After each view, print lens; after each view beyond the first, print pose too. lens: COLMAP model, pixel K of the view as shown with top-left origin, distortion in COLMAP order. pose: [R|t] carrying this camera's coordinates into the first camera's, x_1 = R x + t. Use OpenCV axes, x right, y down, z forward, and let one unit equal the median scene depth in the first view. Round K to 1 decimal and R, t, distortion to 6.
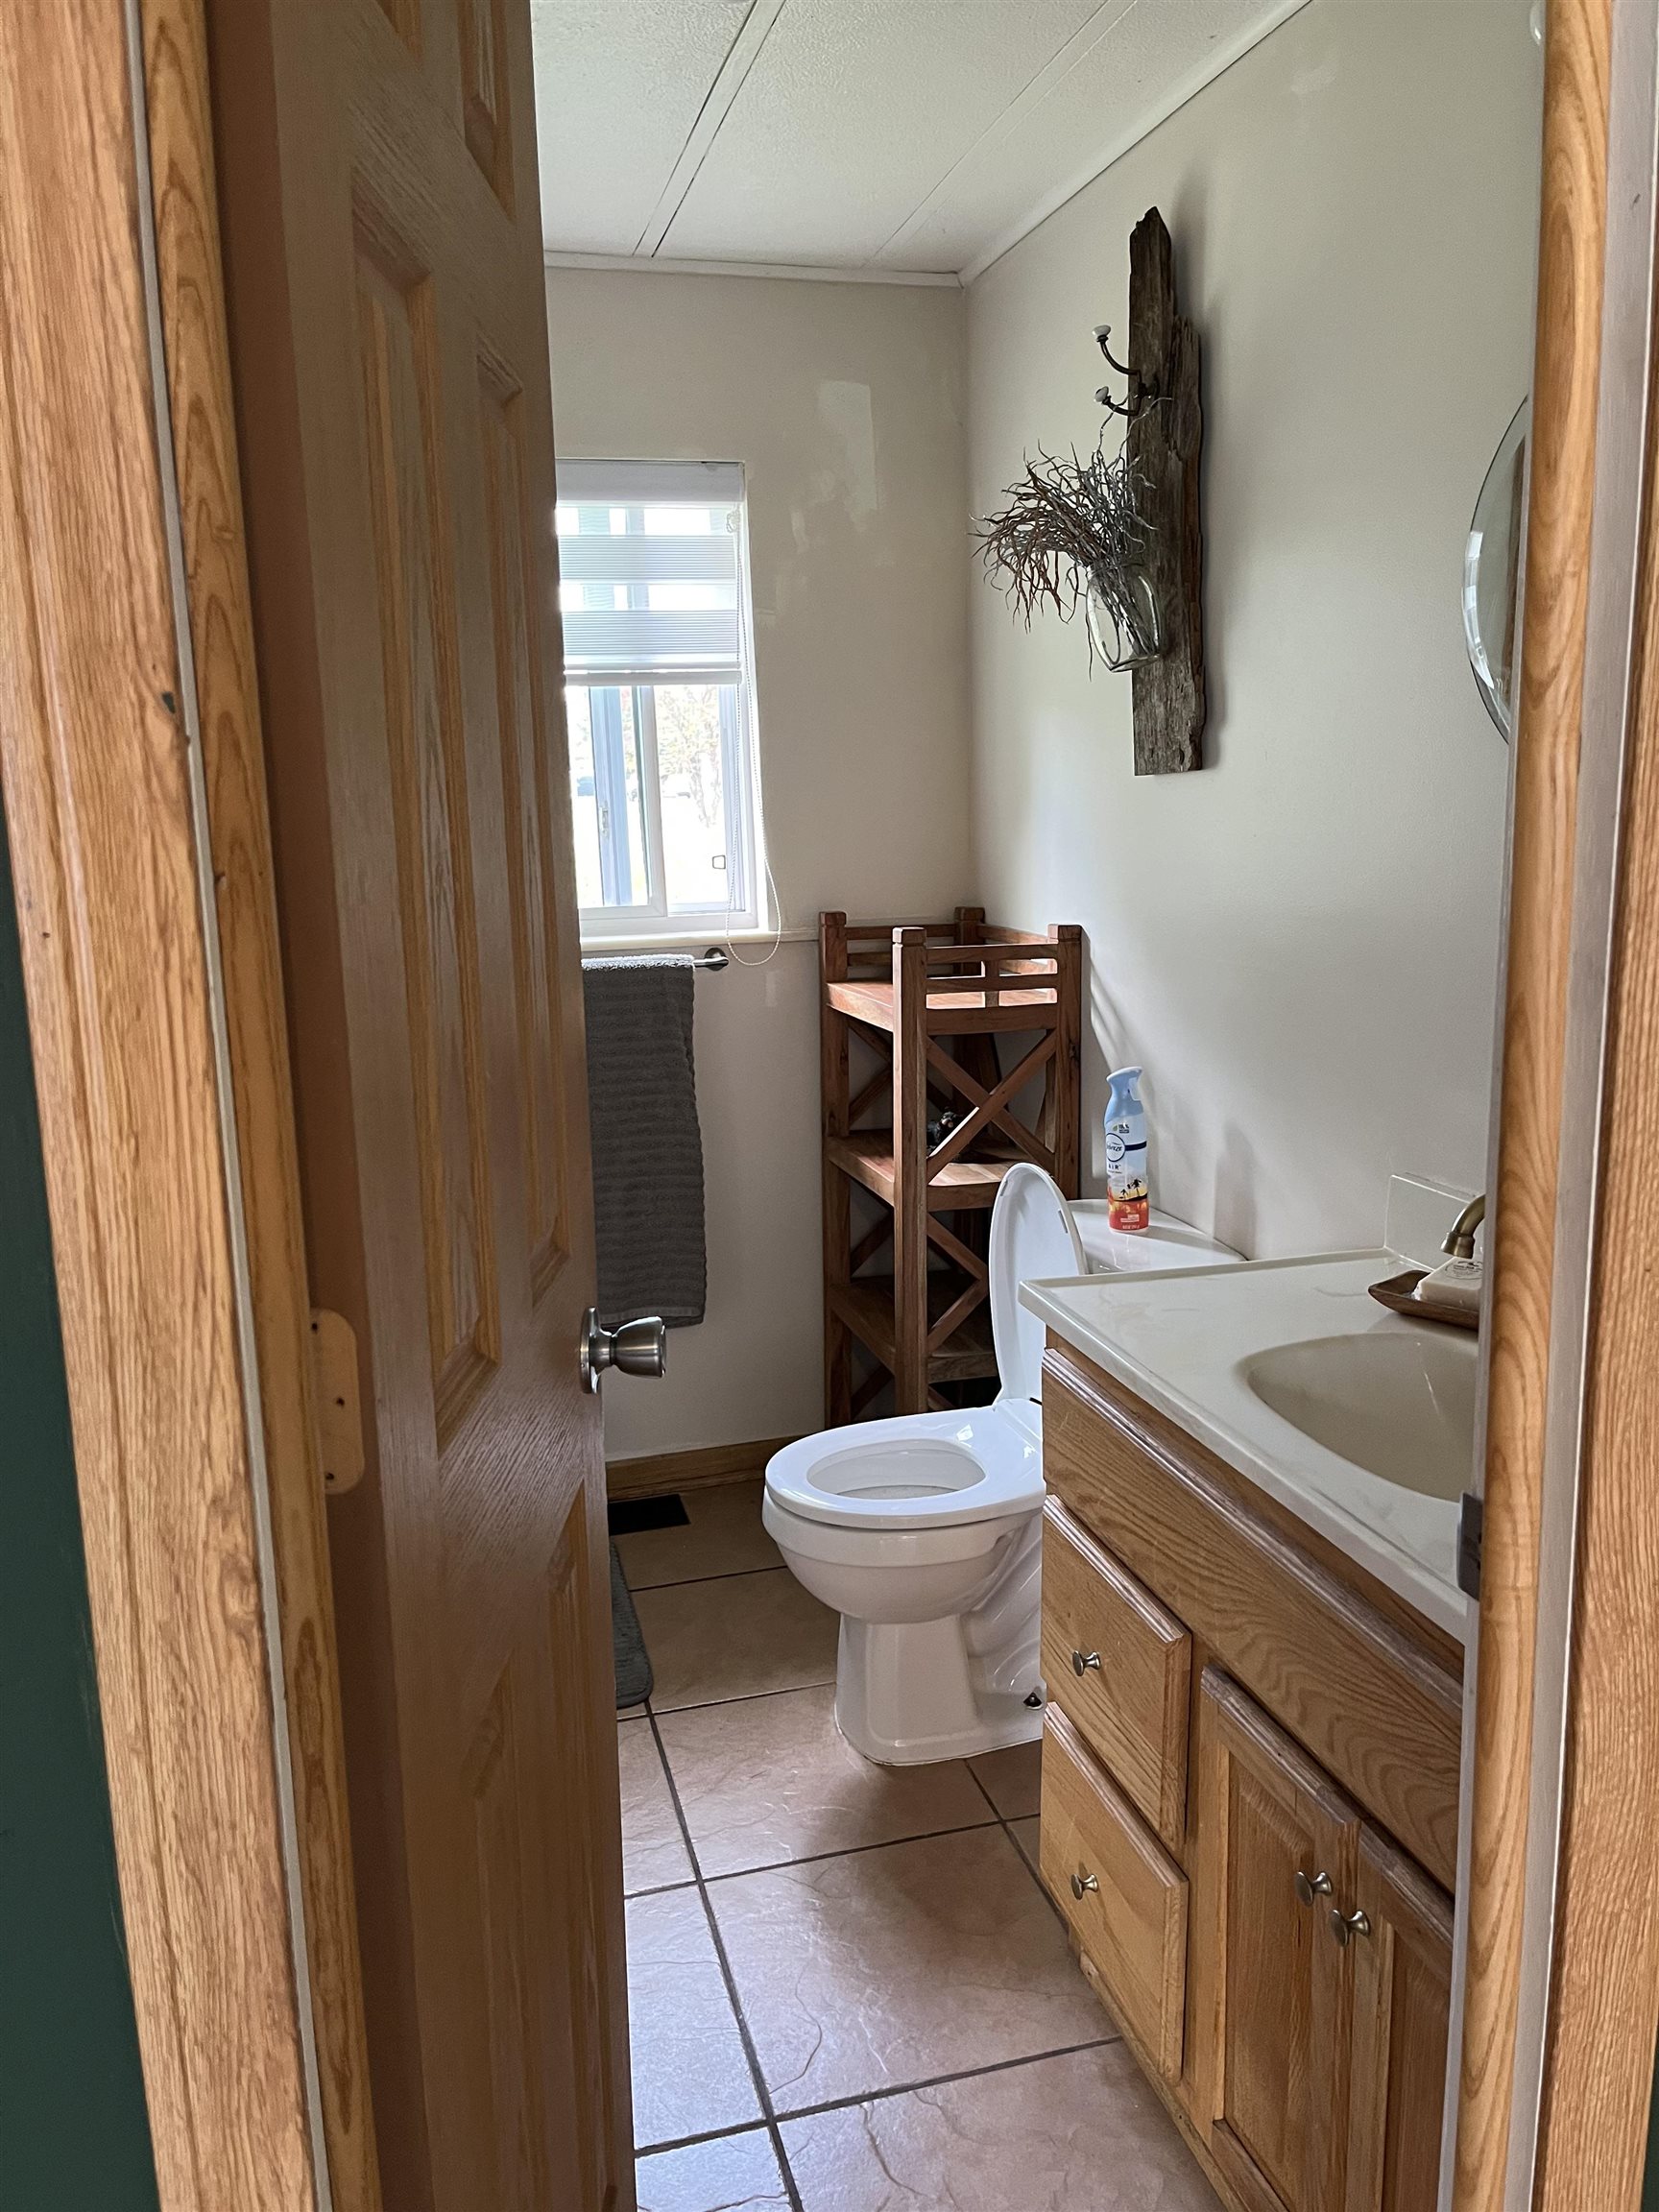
lens RADIAL K [[1674.1, 0, 834.7], [0, 1674.1, 1111.1], [0, 0, 1]] dist [0.061737, -0.087313]
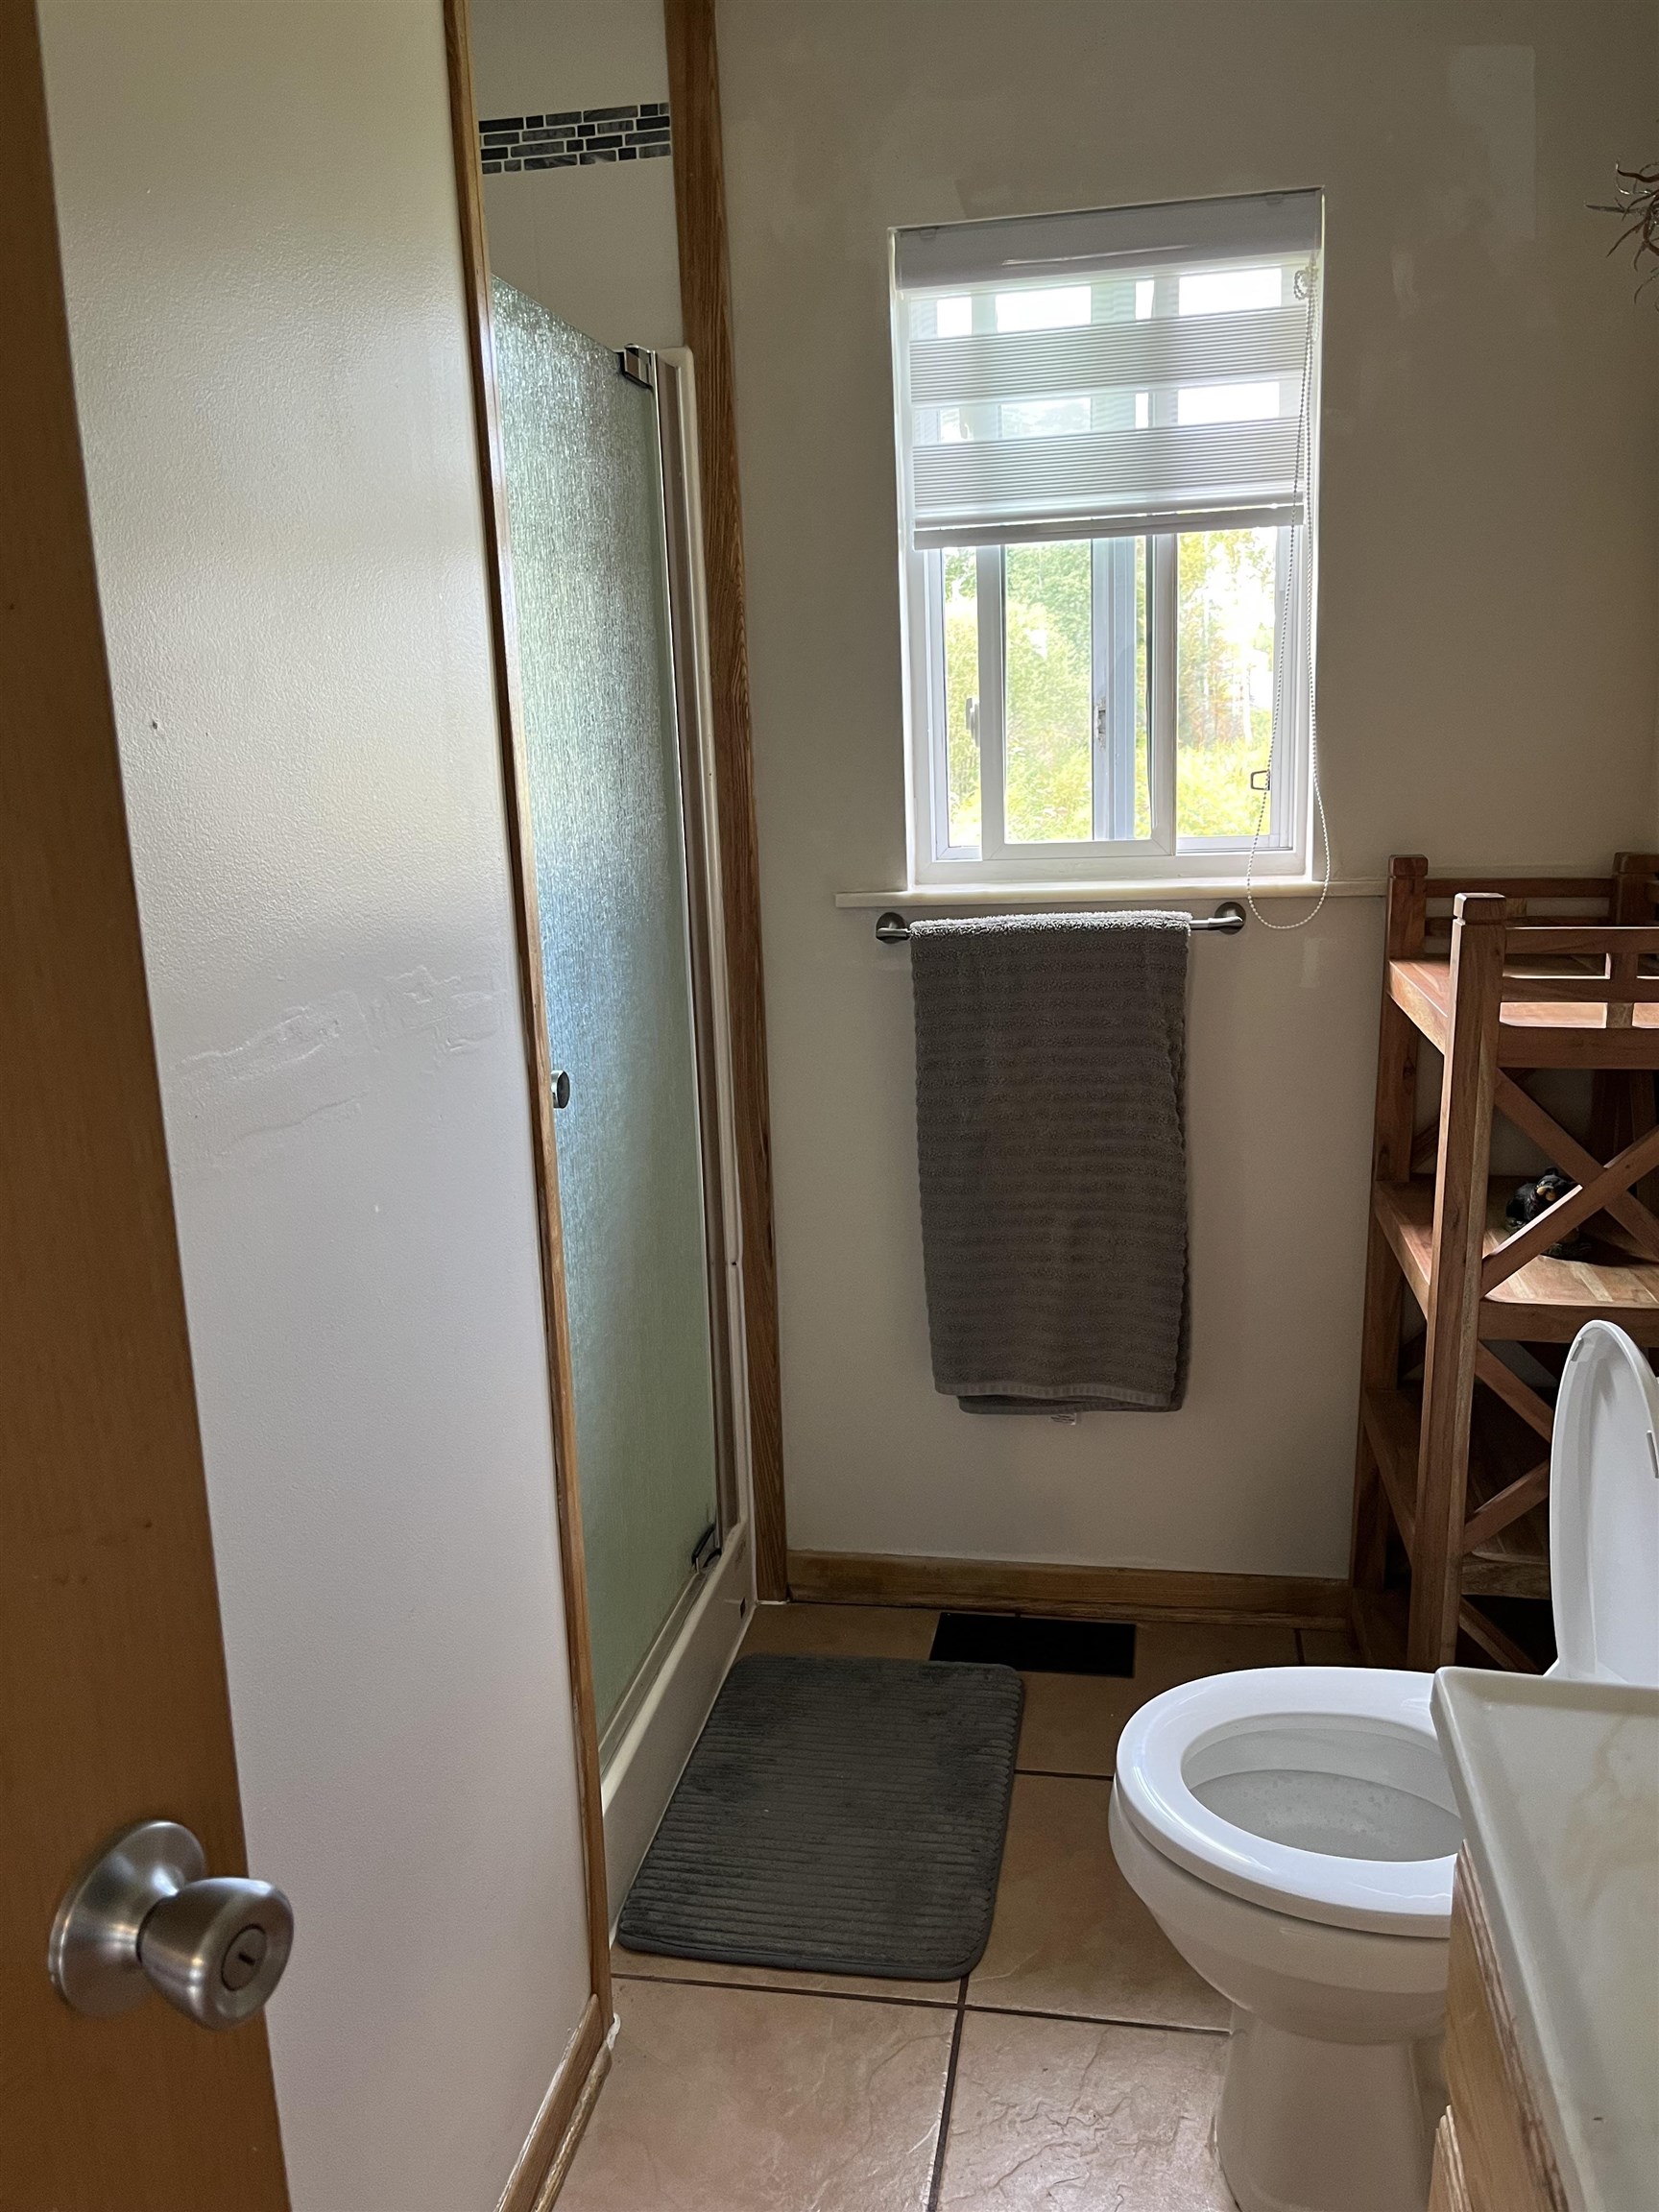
lens RADIAL K [[1674.1, 0, 827.7], [0, 1674.1, 1101.5], [0, 0, 1]] dist [0.061737, -0.087313]
pose [[0.905631, 0.091359, -0.414109, 0.079803], [-0.070850, 0.995389, 0.064654, -0.048413], [0.418106, -0.029212, 0.907928, 0.282094]]
